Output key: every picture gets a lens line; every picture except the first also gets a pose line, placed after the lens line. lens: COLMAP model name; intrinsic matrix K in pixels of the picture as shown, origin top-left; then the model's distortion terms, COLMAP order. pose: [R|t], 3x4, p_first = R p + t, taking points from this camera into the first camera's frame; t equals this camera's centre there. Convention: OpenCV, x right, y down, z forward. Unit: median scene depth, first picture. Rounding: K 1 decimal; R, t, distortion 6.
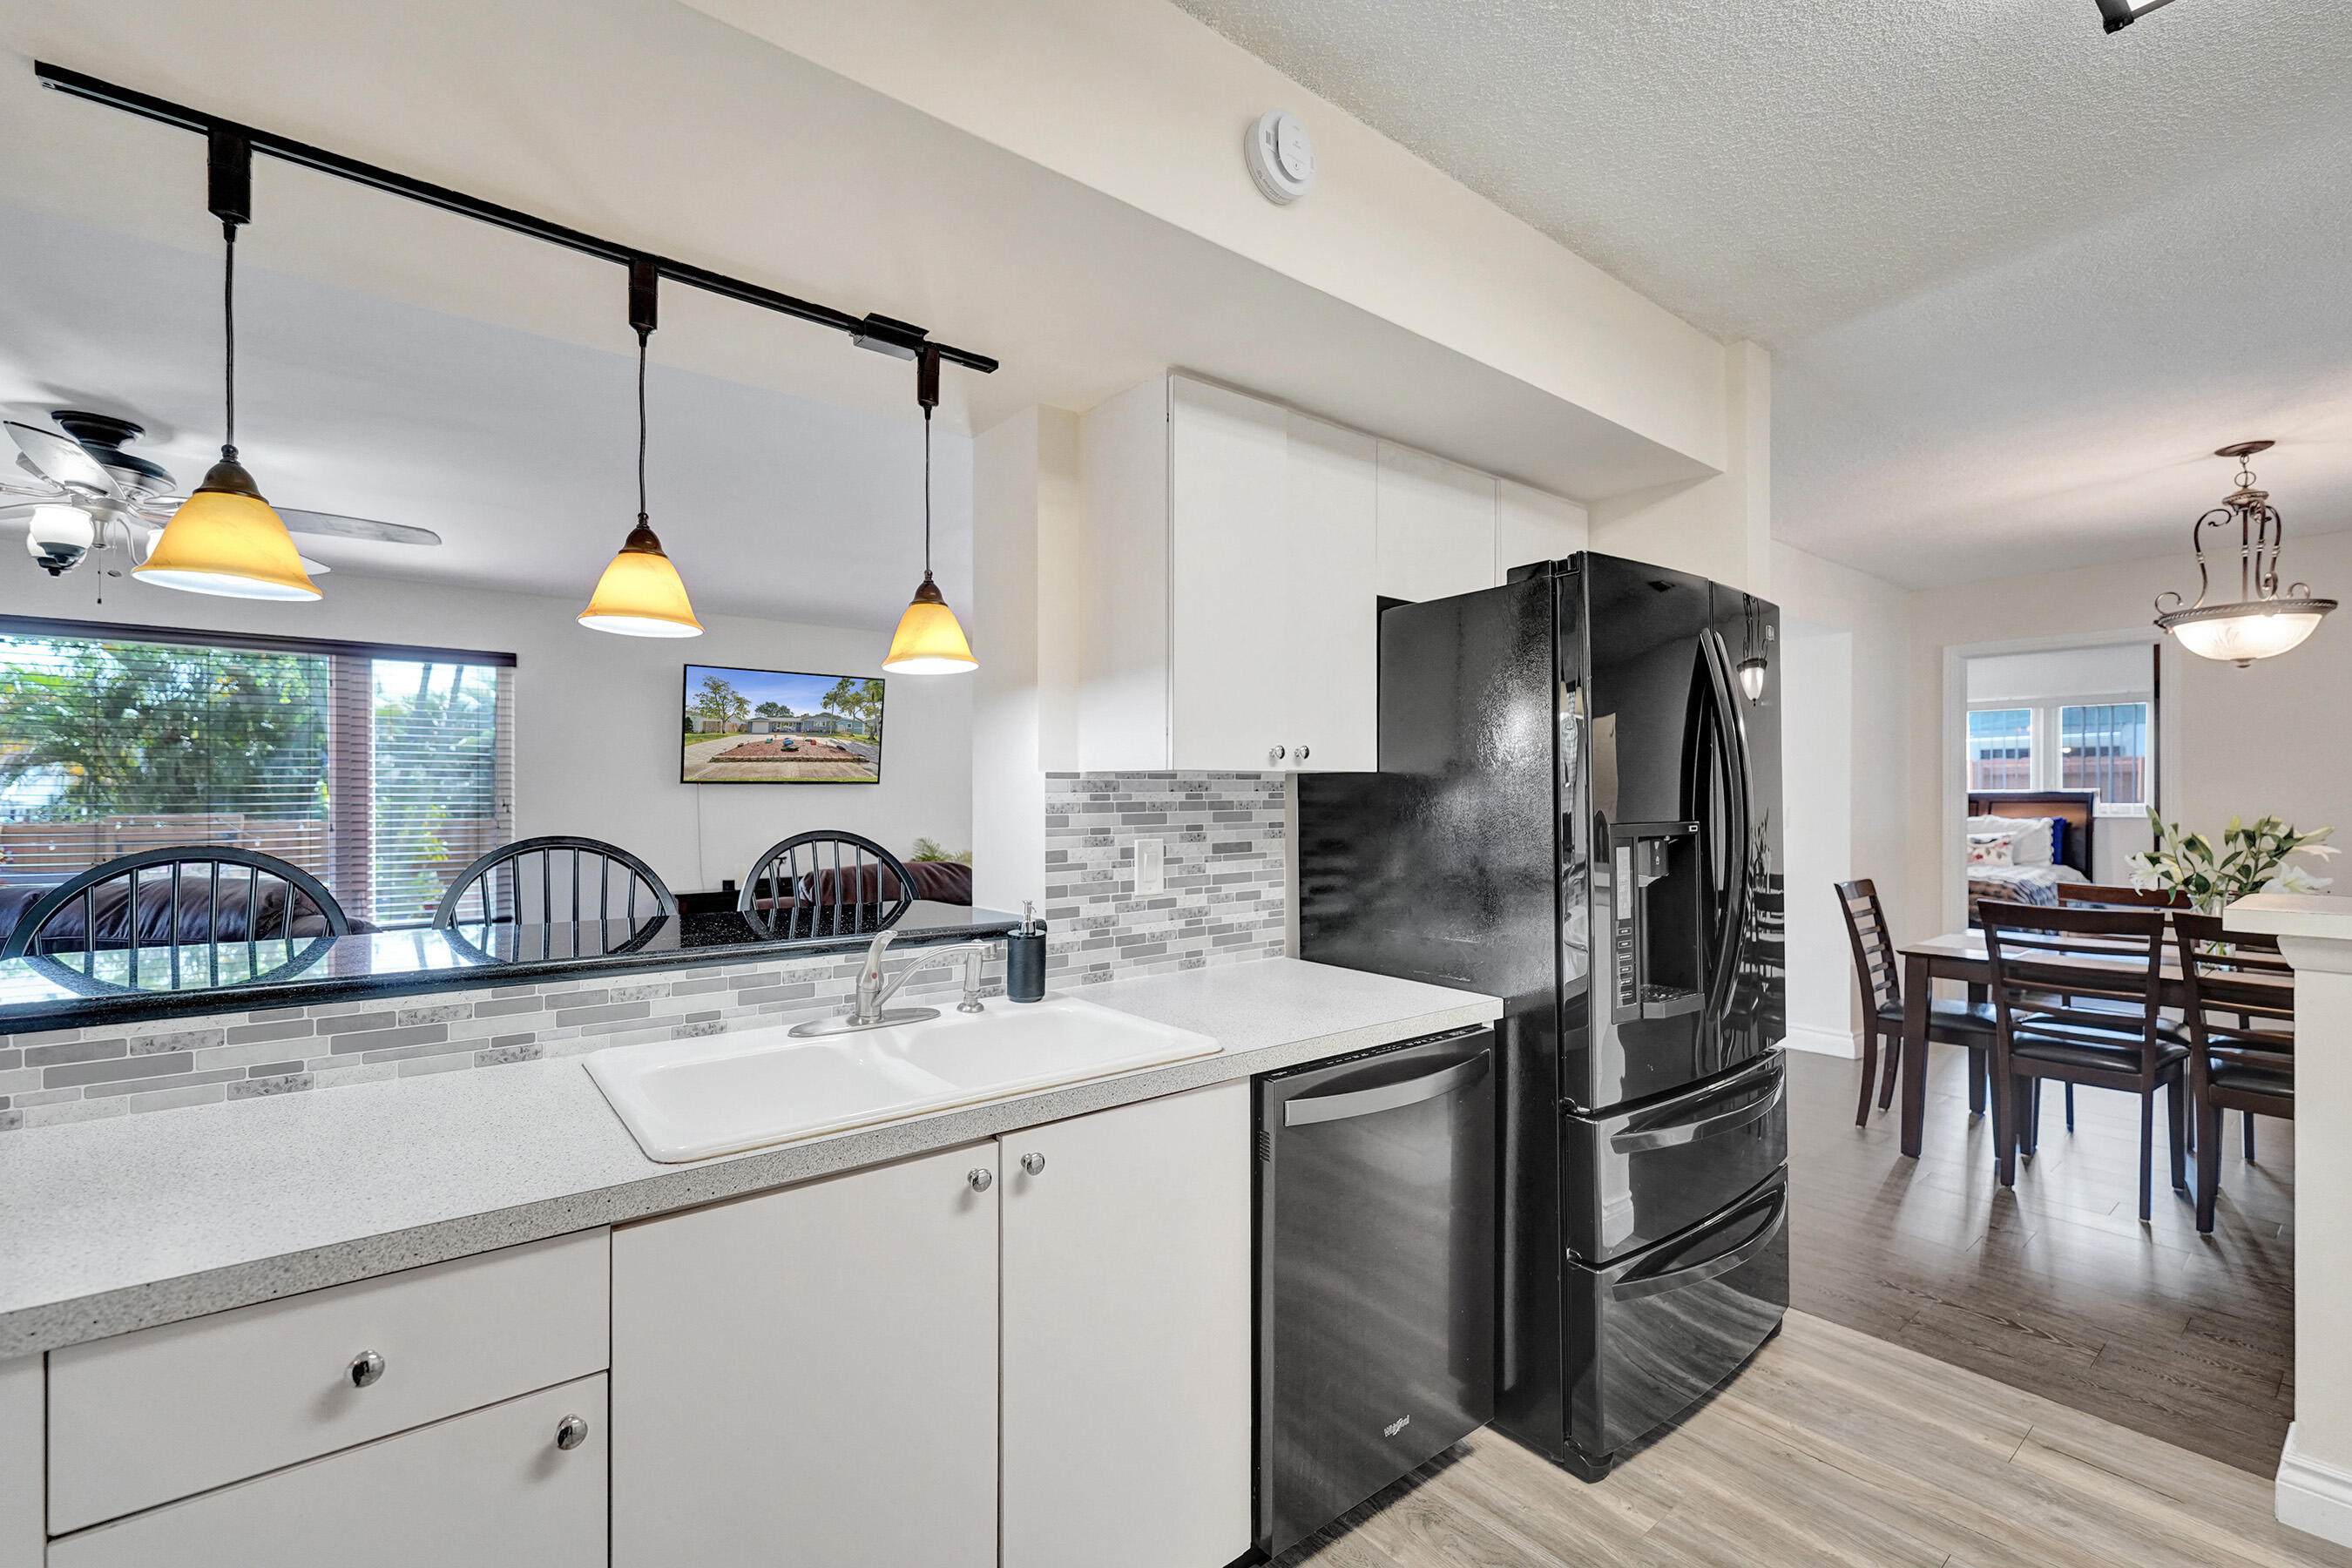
lens RADIAL K [[994.7, 0, 1158.8], [0, 994.7, 798.0], [0, 0, 1]] dist [0.001002, -0.000126]
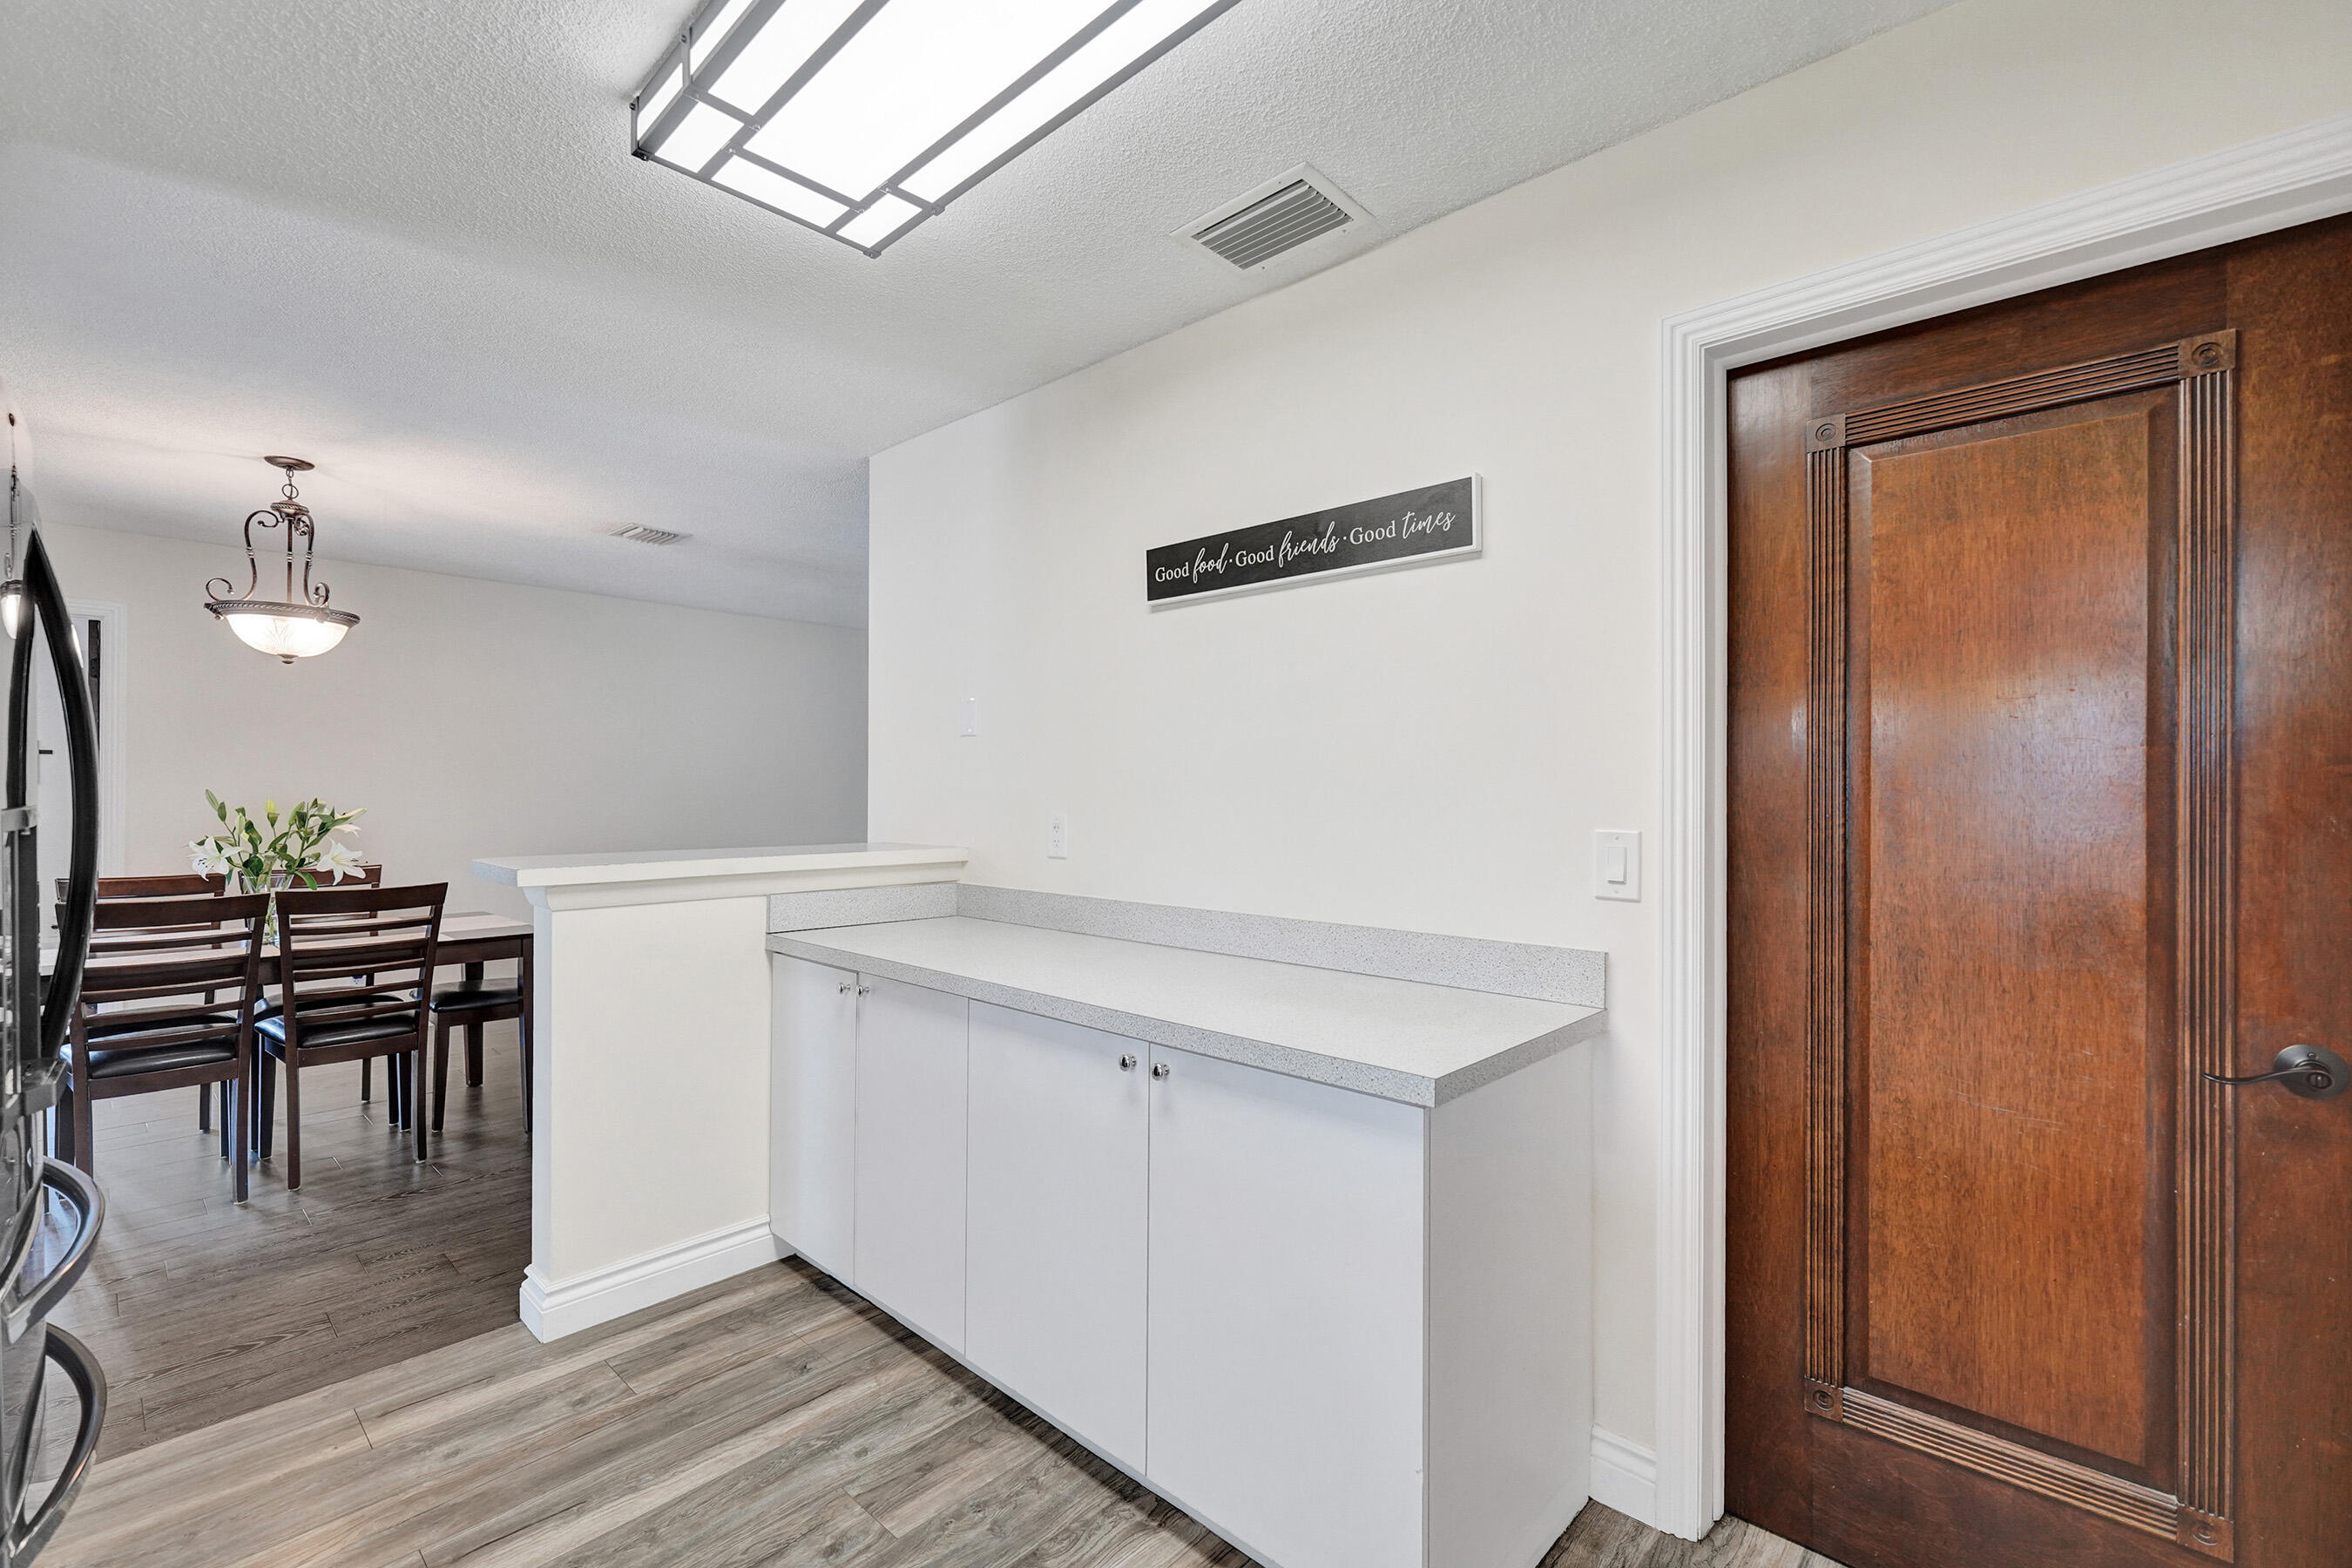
lens RADIAL K [[1003.3, 0, 1172.0], [0, 1003.3, 790.1], [0, 0, 1]] dist [0.000992, -0.000107]
pose [[-0.168774, 0.002710, 0.985651, -0.222585], [-0.003330, 0.999989, -0.003319, 0.011078], [-0.985649, -0.003842, -0.168763, 0.324264]]
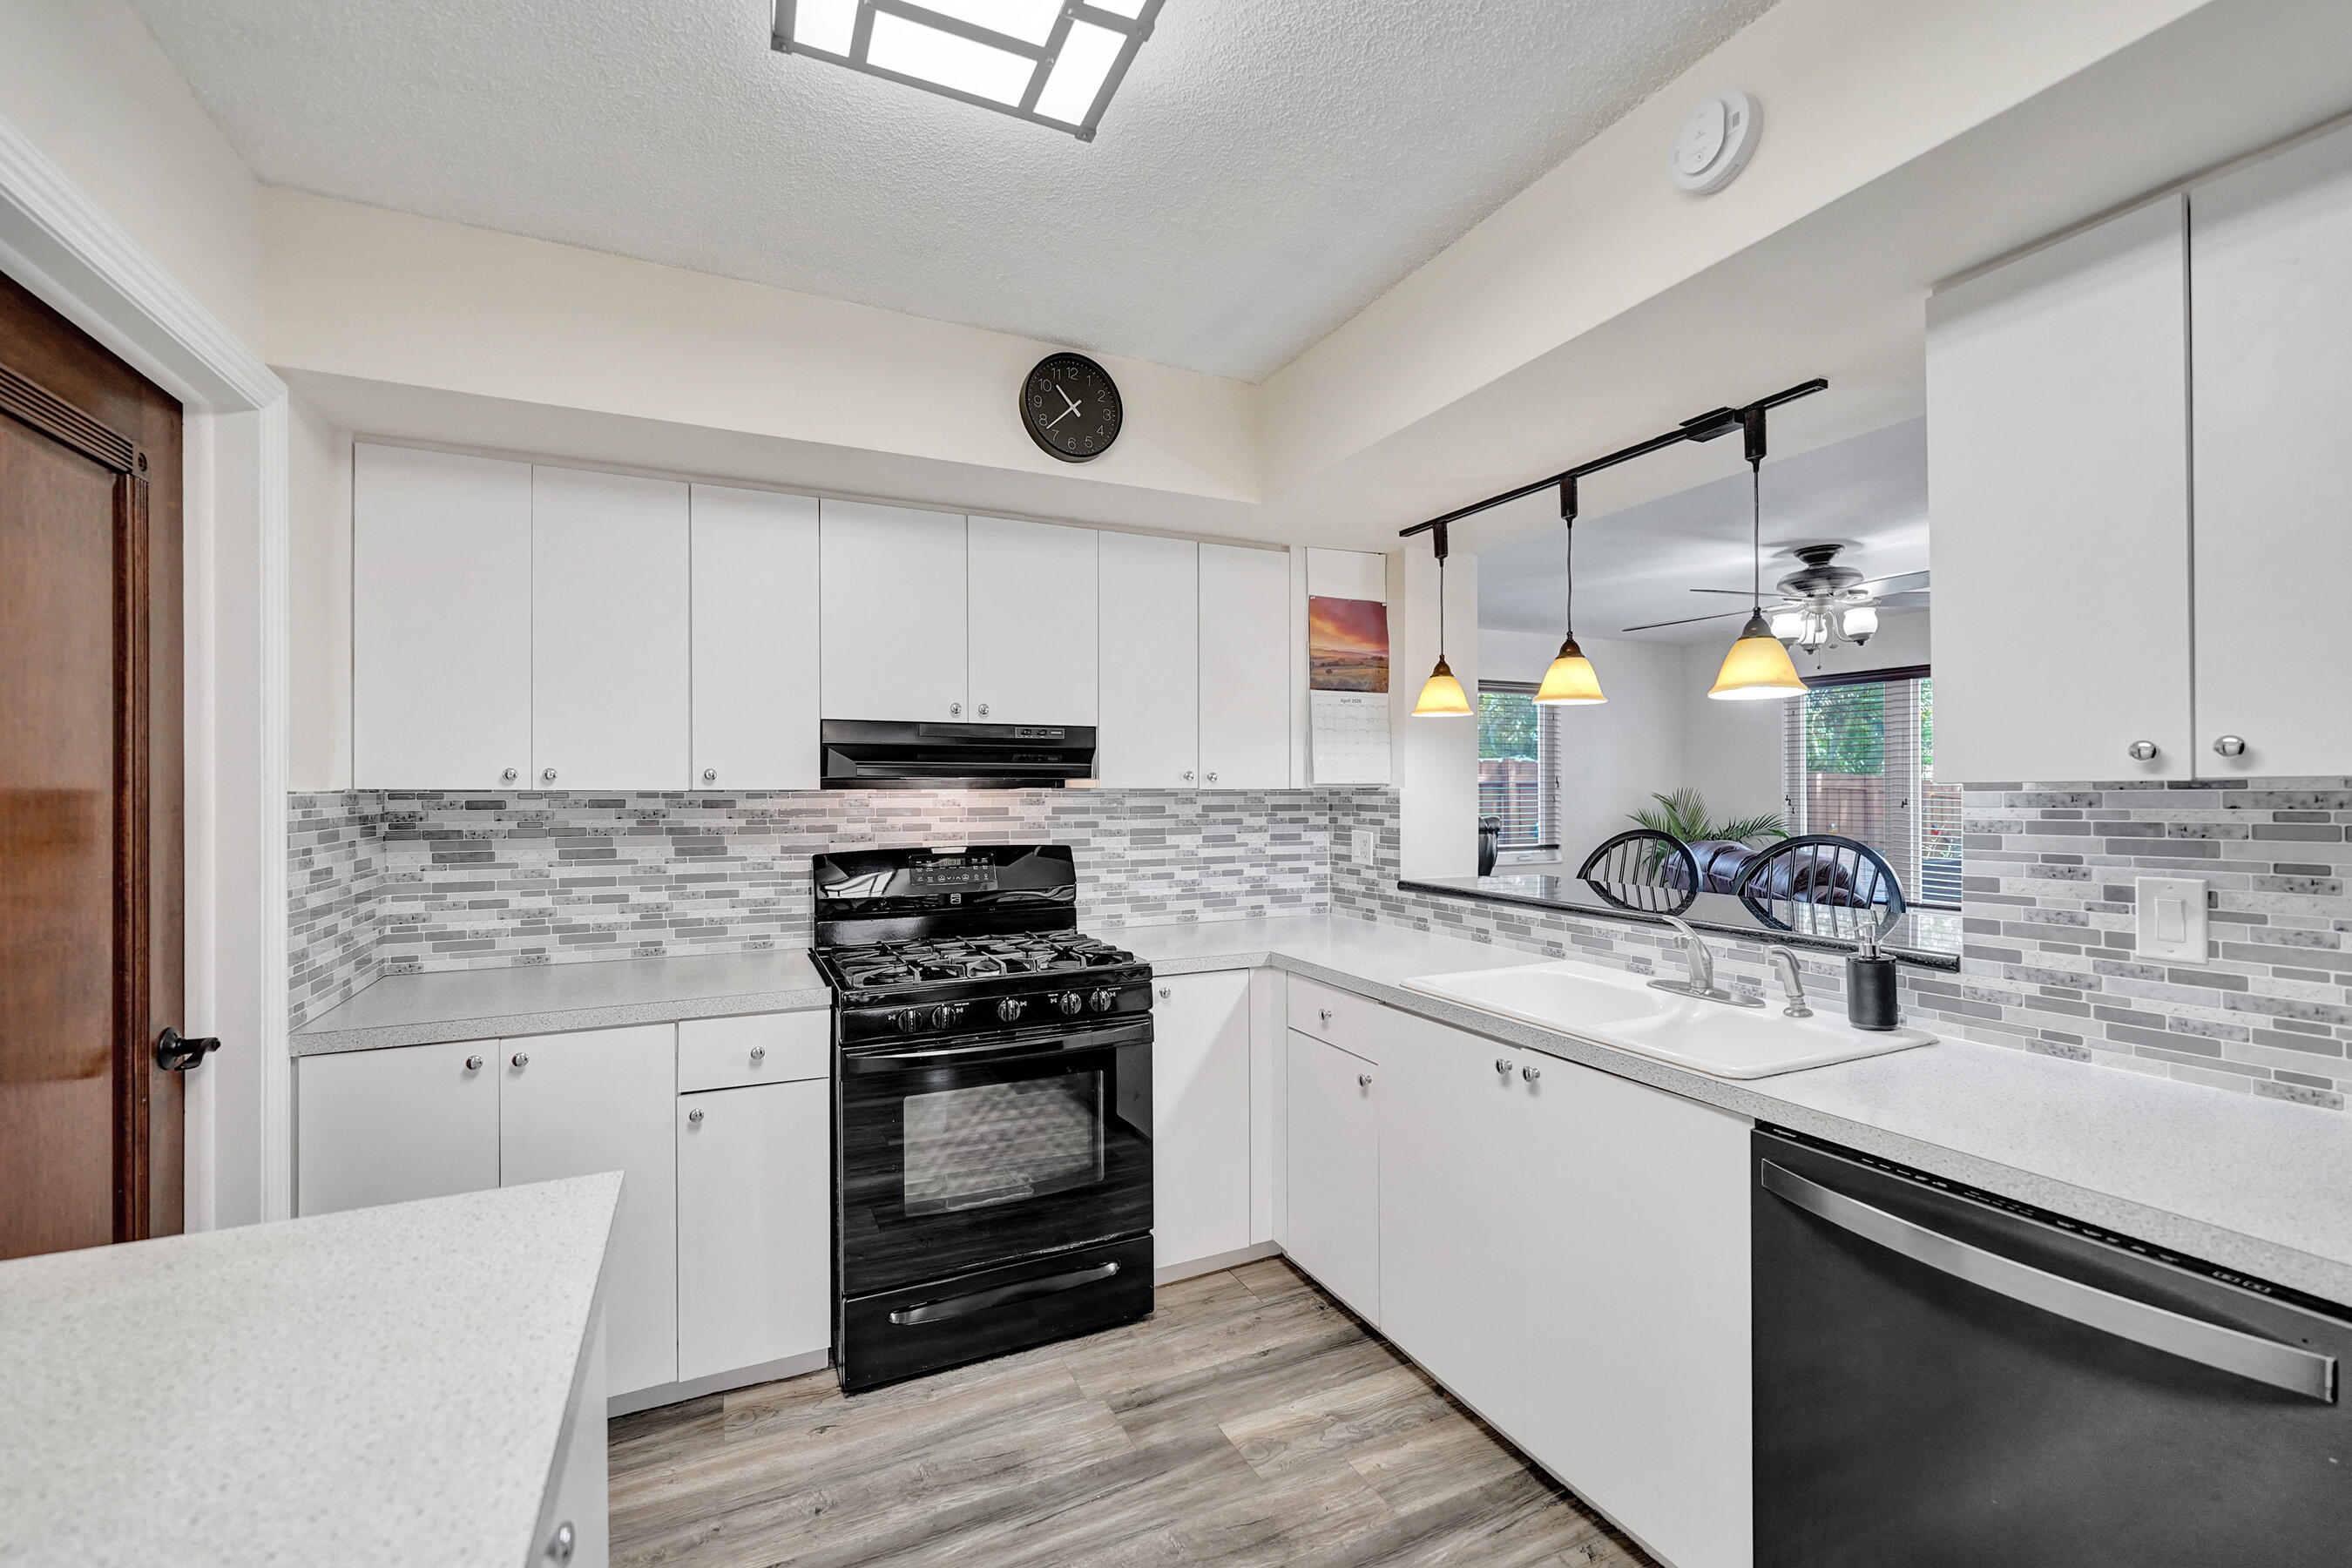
lens RADIAL K [[980.1, 0, 1171.5], [0, 980.1, 789.6], [0, 0, 1]] dist [0.002988, 0.000084]
pose [[-0.218361, 0.000941, -0.975867, 0.766122], [0.003580, 0.999994, 0.000163, -0.020882], [0.975861, -0.003458, -0.218363, 0.464753]]
